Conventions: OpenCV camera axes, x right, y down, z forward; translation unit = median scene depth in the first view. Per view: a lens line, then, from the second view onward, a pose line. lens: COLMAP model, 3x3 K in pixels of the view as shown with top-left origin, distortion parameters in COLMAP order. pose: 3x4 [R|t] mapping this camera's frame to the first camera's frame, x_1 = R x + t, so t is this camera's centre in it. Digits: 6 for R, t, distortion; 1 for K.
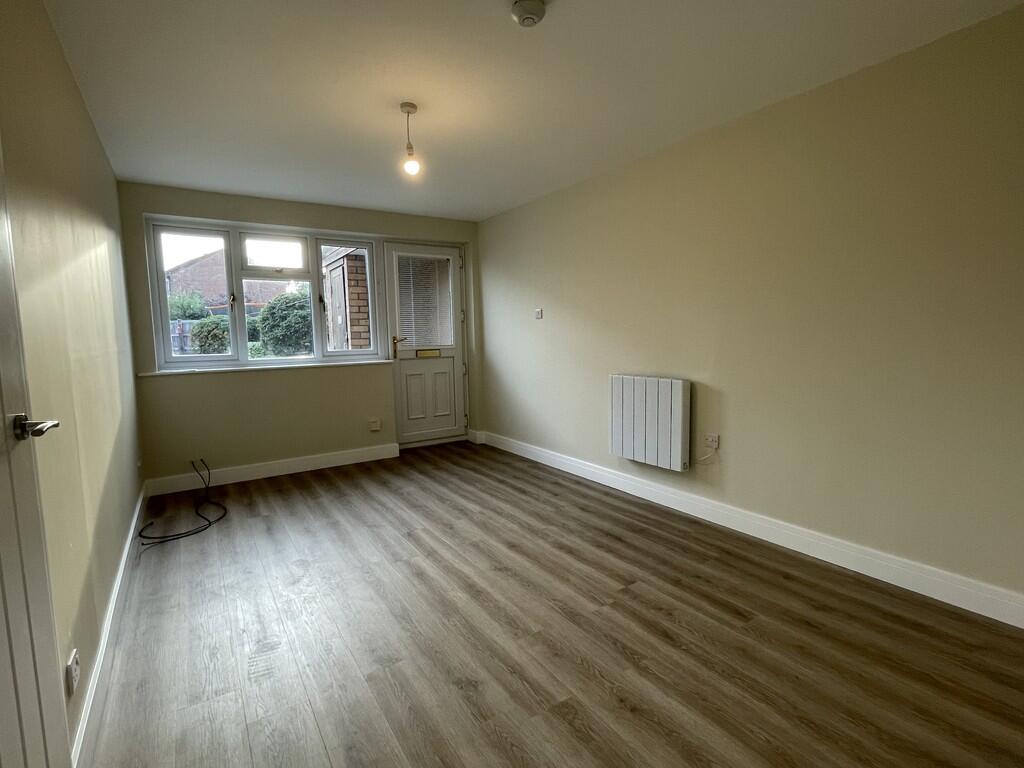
lens RADIAL K [[498.8, 0, 512.0], [0, 498.8, 384.0], [0, 0, 1]] dist [-0.000609, 0.000369]
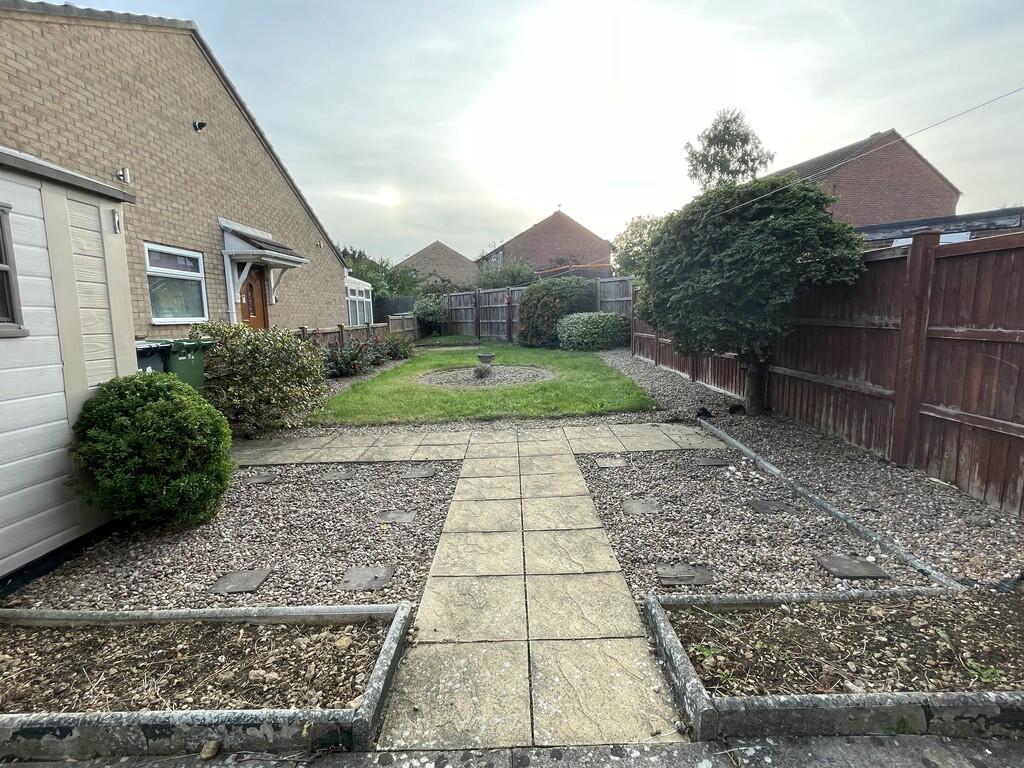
lens RADIAL K [[498.8, 0, 512.0], [0, 498.8, 384.0], [0, 0, 1]] dist [-0.000609, 0.000369]
pose [[0.835685, 0.078230, -0.543608, -0.196174], [-0.050747, 0.996568, 0.065403, -0.020141], [0.546859, -0.027070, 0.836787, 0.301874]]
